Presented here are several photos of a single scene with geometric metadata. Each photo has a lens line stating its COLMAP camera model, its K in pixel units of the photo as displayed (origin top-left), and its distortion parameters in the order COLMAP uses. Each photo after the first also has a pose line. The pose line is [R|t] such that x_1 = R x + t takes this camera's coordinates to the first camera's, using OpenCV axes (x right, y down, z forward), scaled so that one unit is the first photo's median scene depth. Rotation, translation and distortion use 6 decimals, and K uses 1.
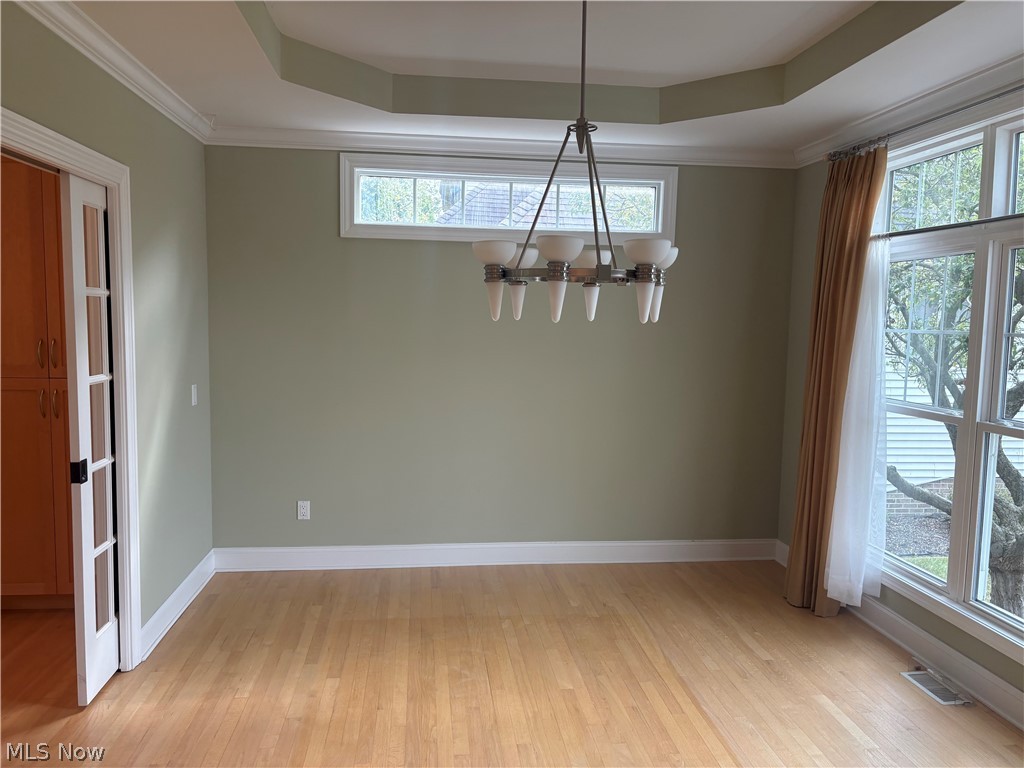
lens RADIAL K [[774.6, 0, 513.9], [0, 774.6, 385.9], [0, 0, 1]] dist [0.048094, -0.052047]
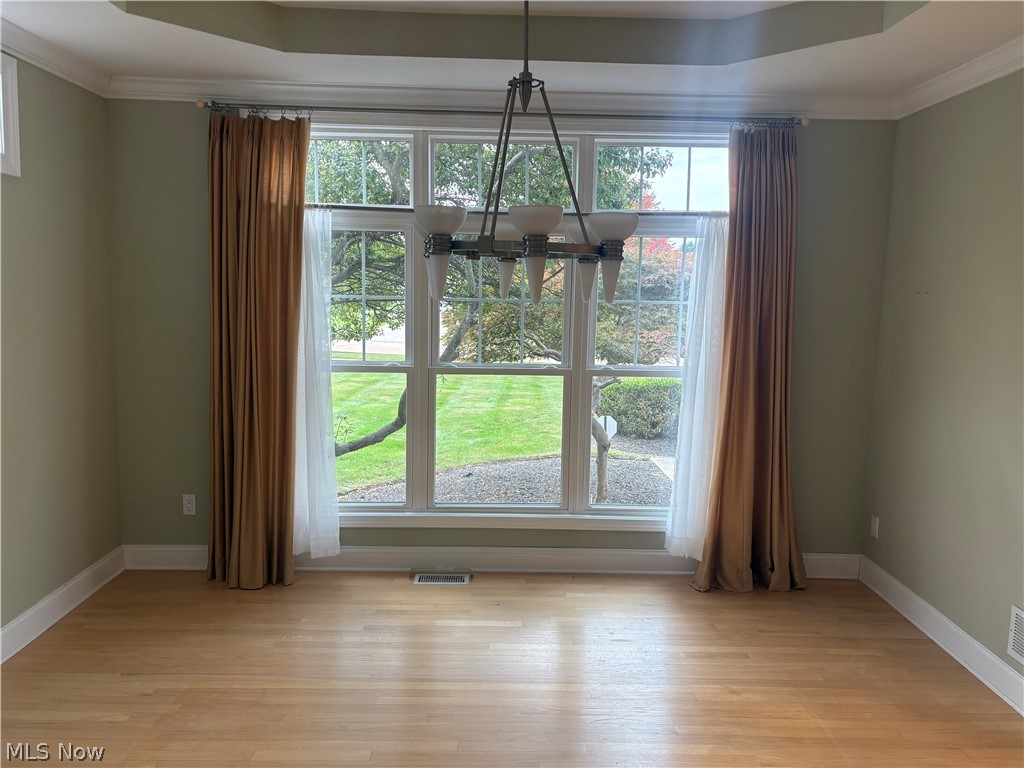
lens RADIAL K [[774.6, 0, 514.1], [0, 774.6, 381.9], [0, 0, 1]] dist [0.048094, -0.052047]
pose [[0.121156, -0.142304, 0.982380, -0.549830], [0.078396, 0.987951, 0.133443, -0.075869], [-0.989533, 0.060847, 0.130852, 0.606531]]
